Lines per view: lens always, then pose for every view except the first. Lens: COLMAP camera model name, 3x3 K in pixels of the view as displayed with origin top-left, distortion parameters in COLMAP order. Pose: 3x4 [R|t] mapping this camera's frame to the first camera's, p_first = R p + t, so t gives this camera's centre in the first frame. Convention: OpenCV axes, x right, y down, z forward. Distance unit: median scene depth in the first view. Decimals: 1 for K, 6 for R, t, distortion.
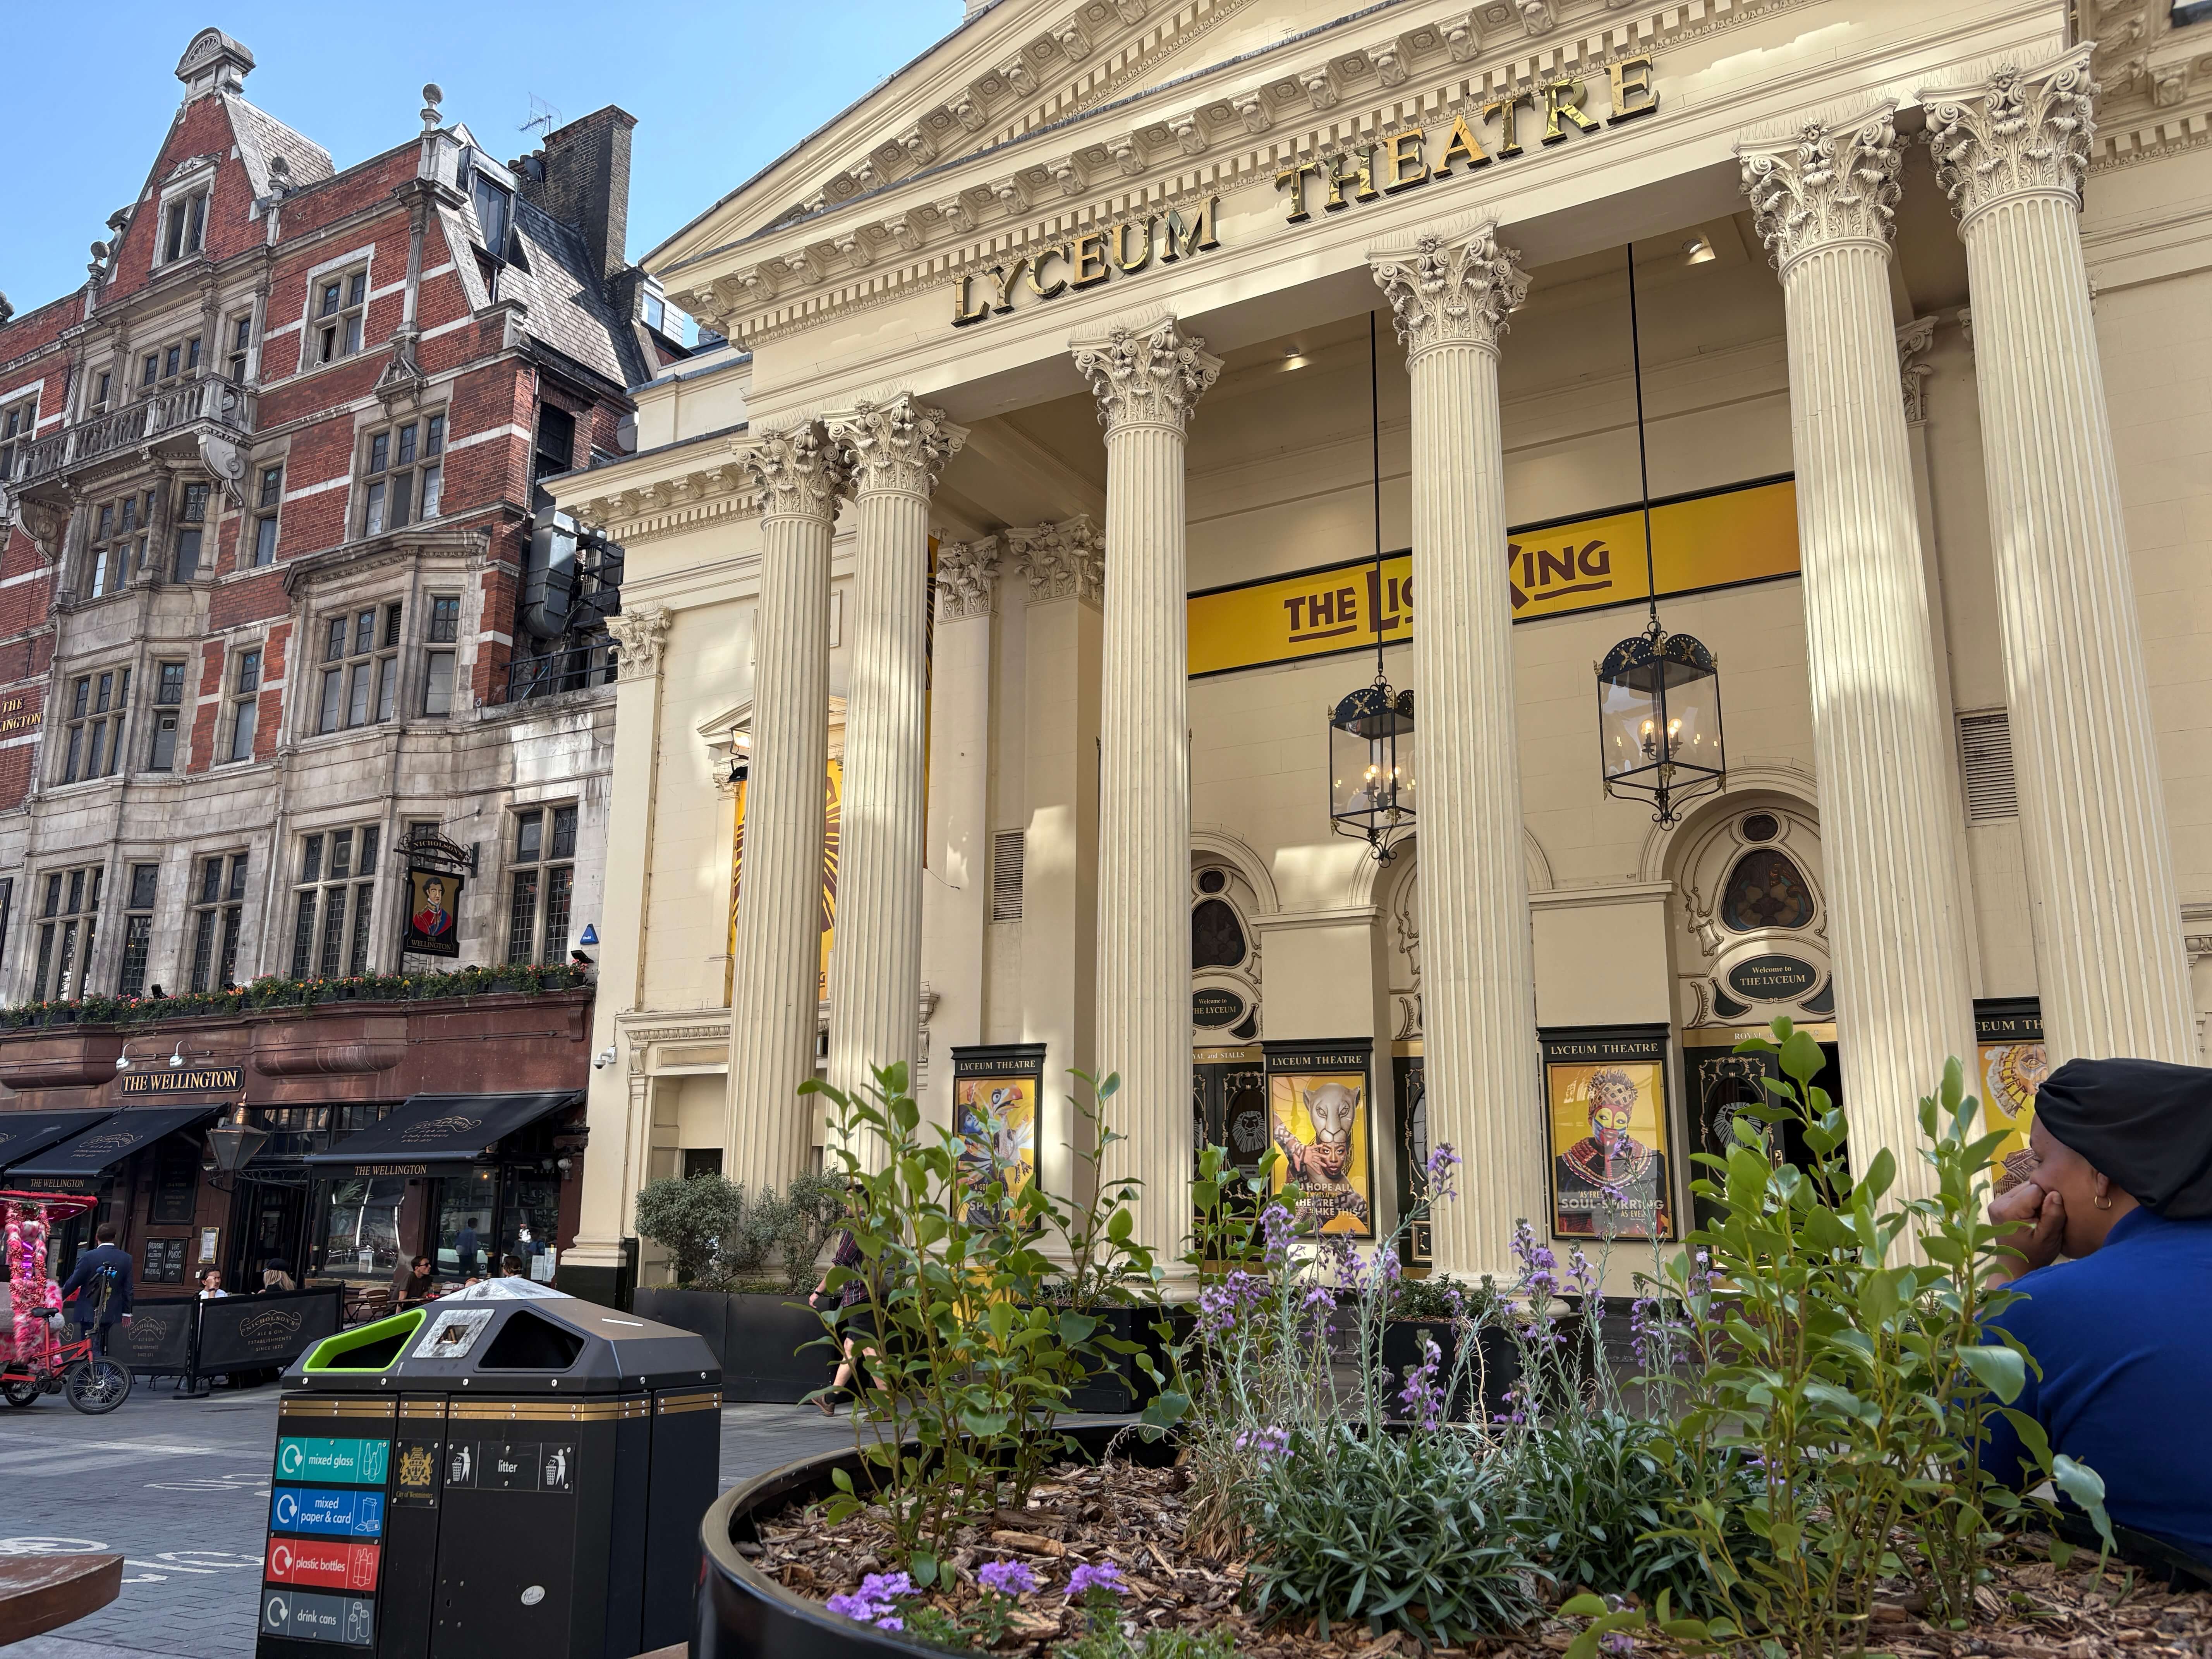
lens RADIAL K [[1691.6, 0, 1096.4], [0, 1691.6, 825.3], [0, 0, 1]] dist [0.044477, -0.045058]
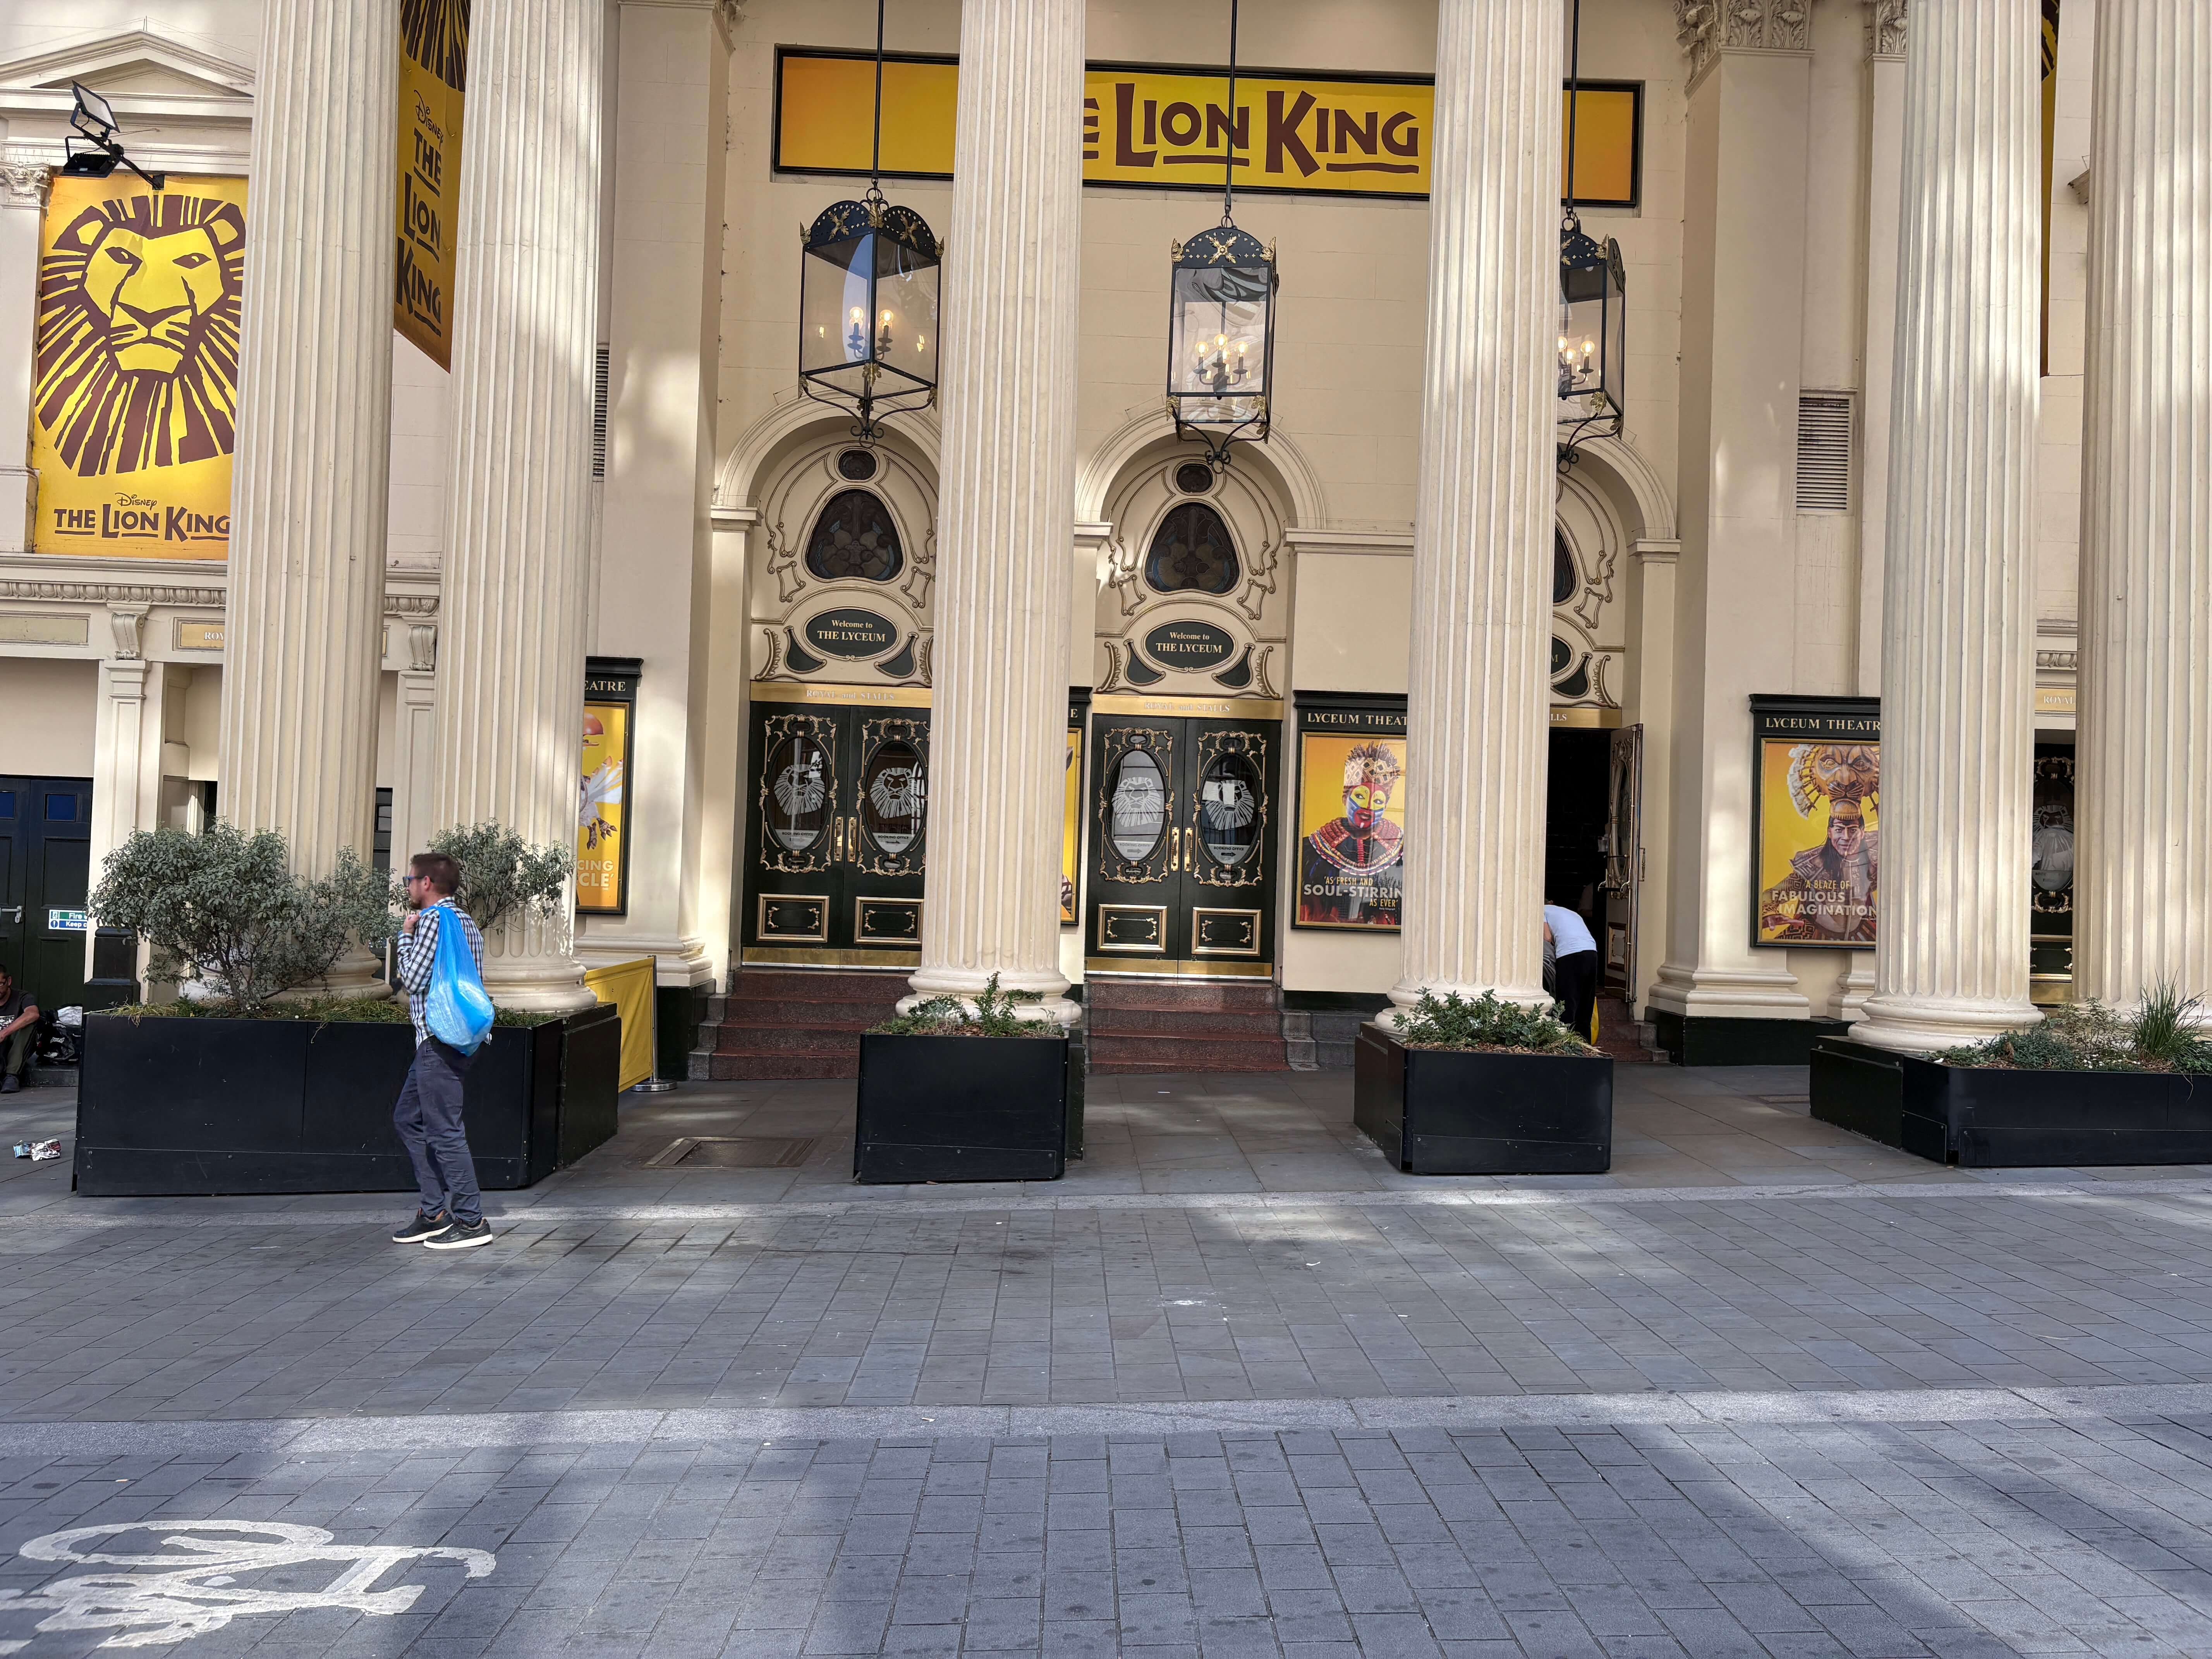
lens RADIAL K [[1691.6, 0, 1106.7], [0, 1691.6, 821.5], [0, 0, 1]] dist [0.044477, -0.045058]
pose [[0.844287, 0.033513, 0.534842, -0.201556], [-0.140302, 0.977054, 0.160254, 0.044723], [-0.517198, -0.210340, 0.829616, 0.240488]]
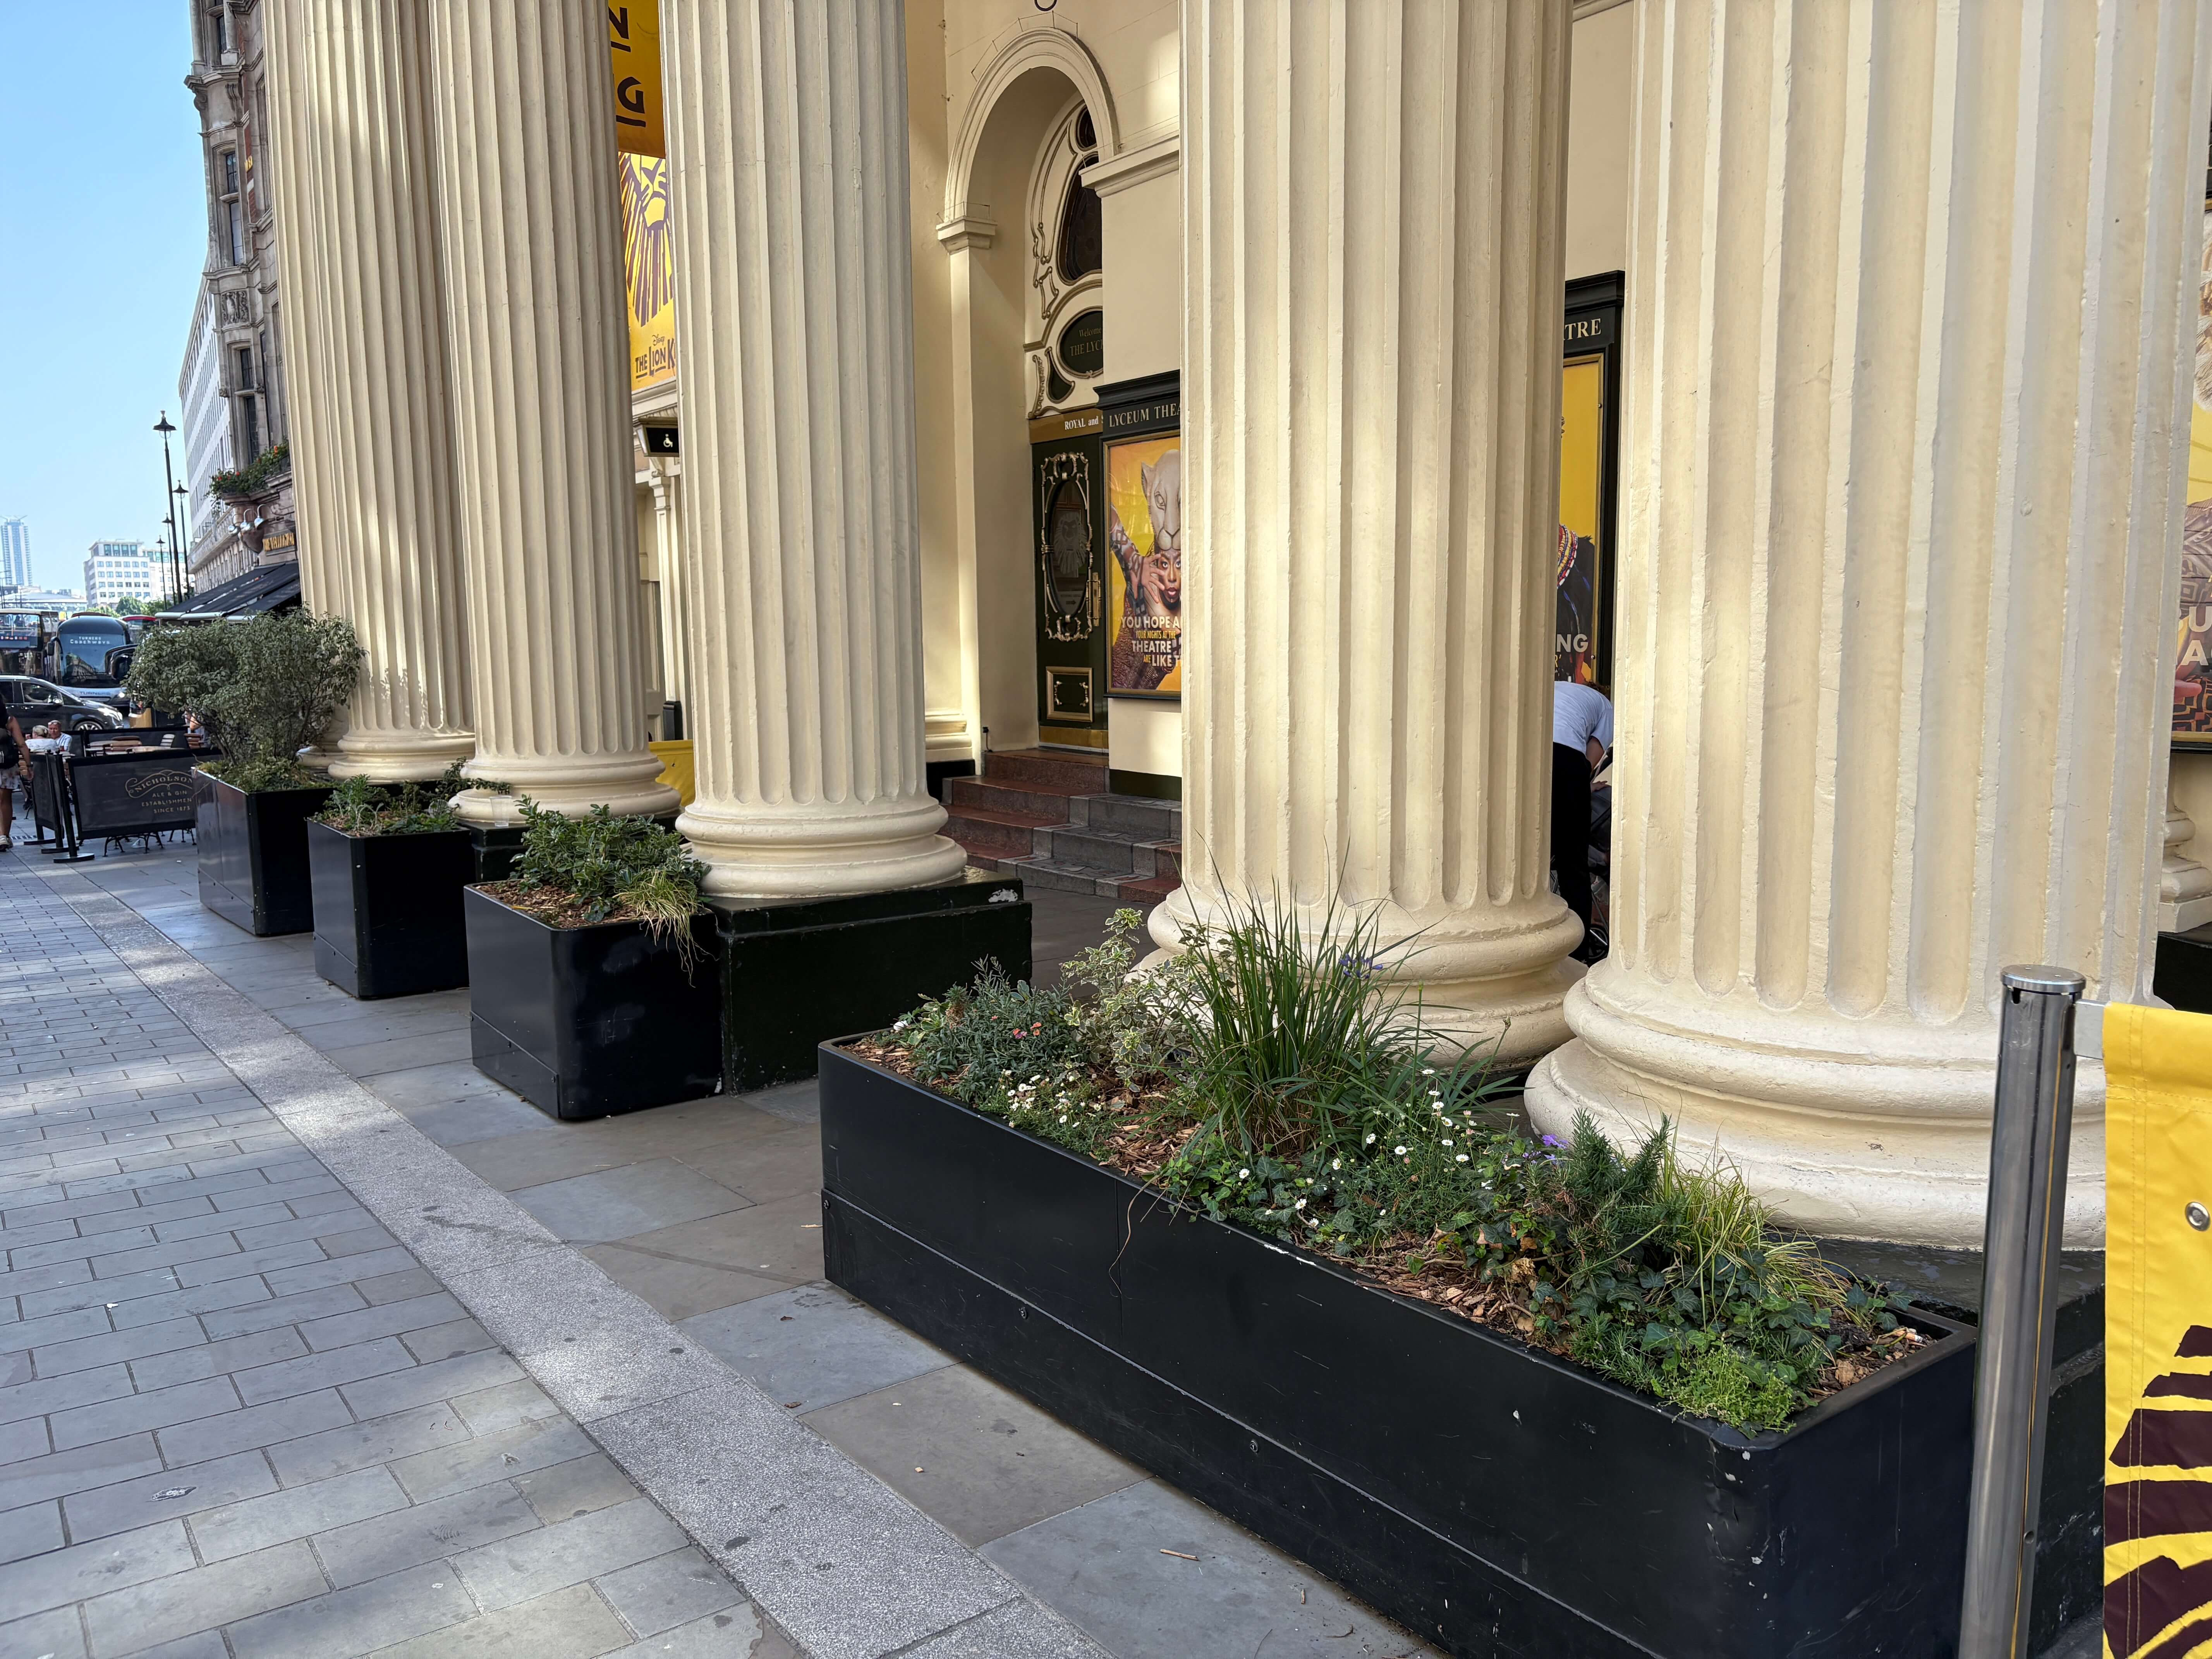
lens RADIAL K [[1691.6, 0, 1119.6], [0, 1691.6, 850.1], [0, 0, 1]] dist [0.044477, -0.045058]
pose [[0.910951, 0.037962, -0.410764, 0.291411], [0.105933, 0.940836, 0.321878, 0.070892], [0.398681, -0.336729, 0.853034, 0.340463]]
